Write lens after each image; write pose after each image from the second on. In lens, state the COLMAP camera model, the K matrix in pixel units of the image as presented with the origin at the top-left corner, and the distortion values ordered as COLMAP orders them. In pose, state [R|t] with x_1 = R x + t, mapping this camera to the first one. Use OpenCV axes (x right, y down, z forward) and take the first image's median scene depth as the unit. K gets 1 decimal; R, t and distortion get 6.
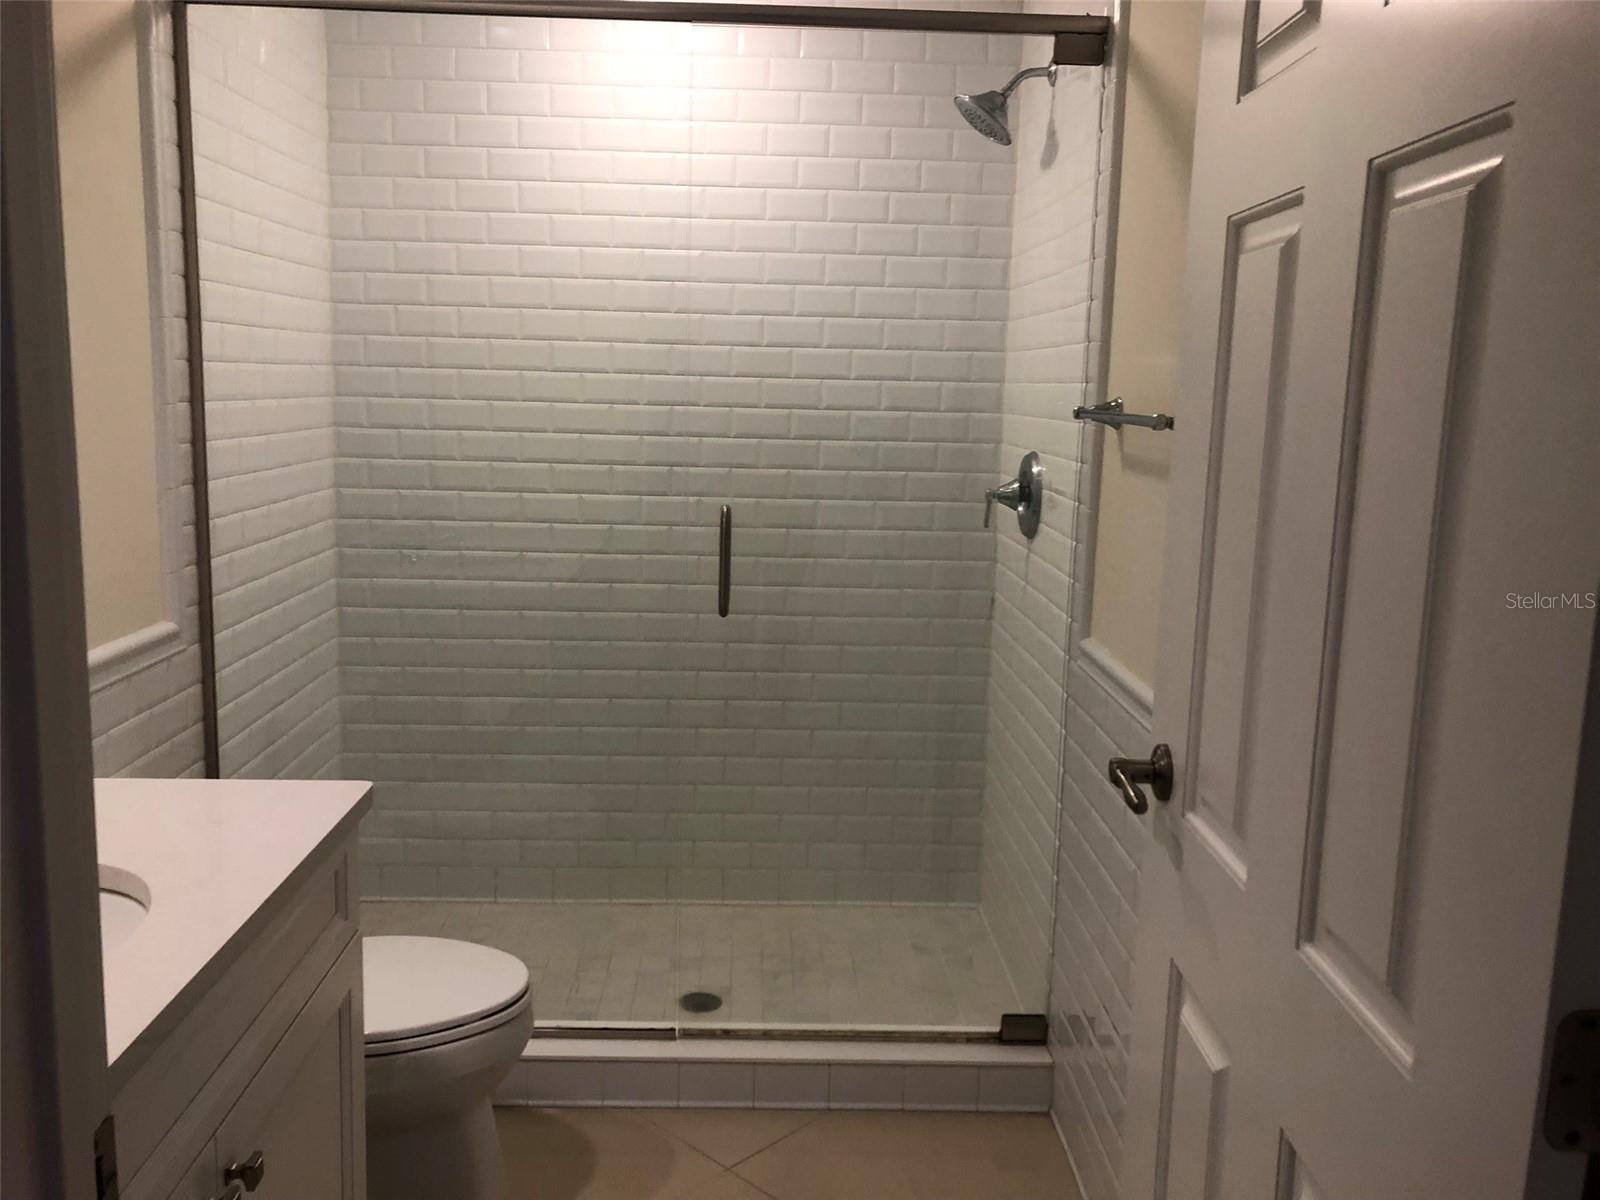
lens RADIAL K [[1309.3, 0, 788.5], [0, 1309.3, 589.6], [0, 0, 1]] dist [0.043898, -0.041108]
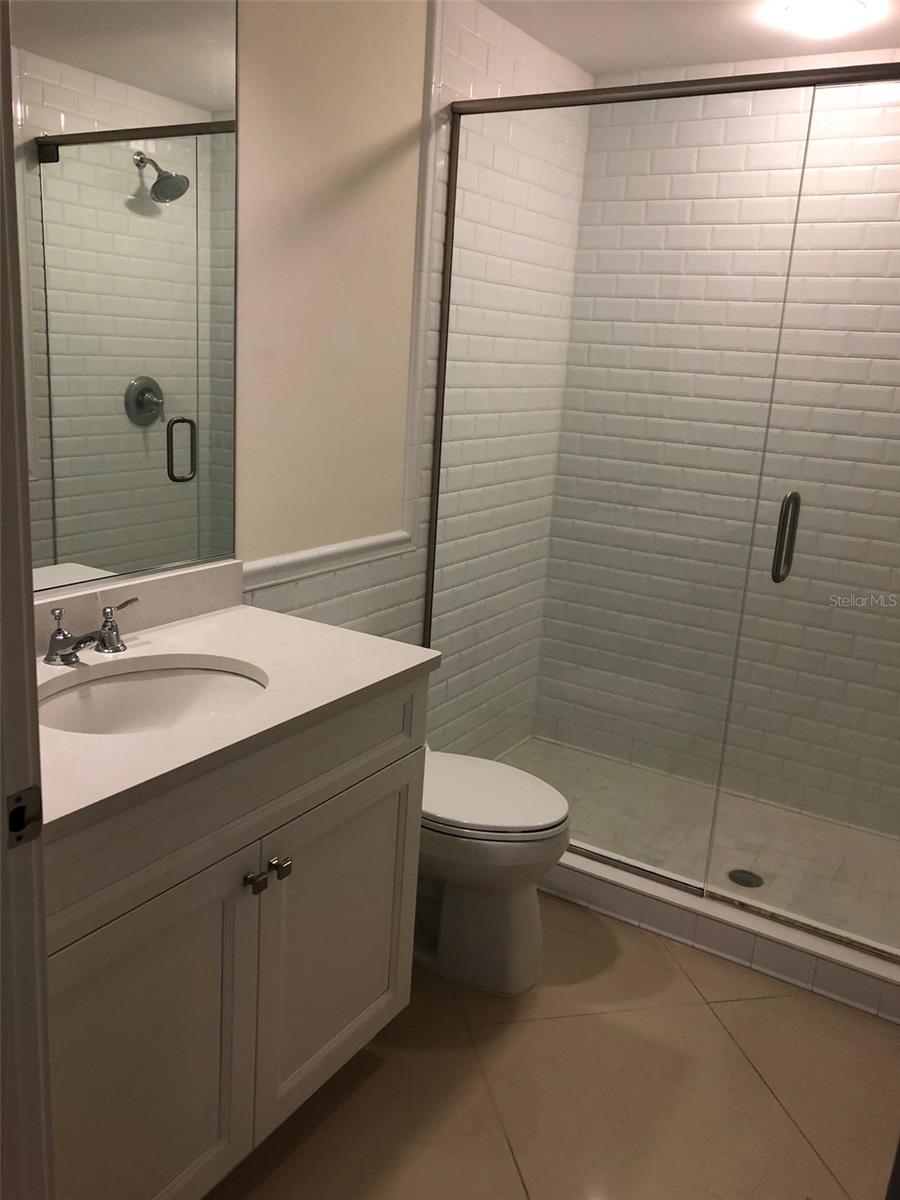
lens RADIAL K [[982.0, 0, 440.8], [0, 982.0, 599.8], [0, 0, 1]] dist [0.043898, -0.041108]
pose [[0.837625, 0.161369, -0.521866, 0.149128], [-0.126269, 0.986693, 0.102432, -0.015532], [0.531451, -0.019904, 0.846855, 0.036147]]
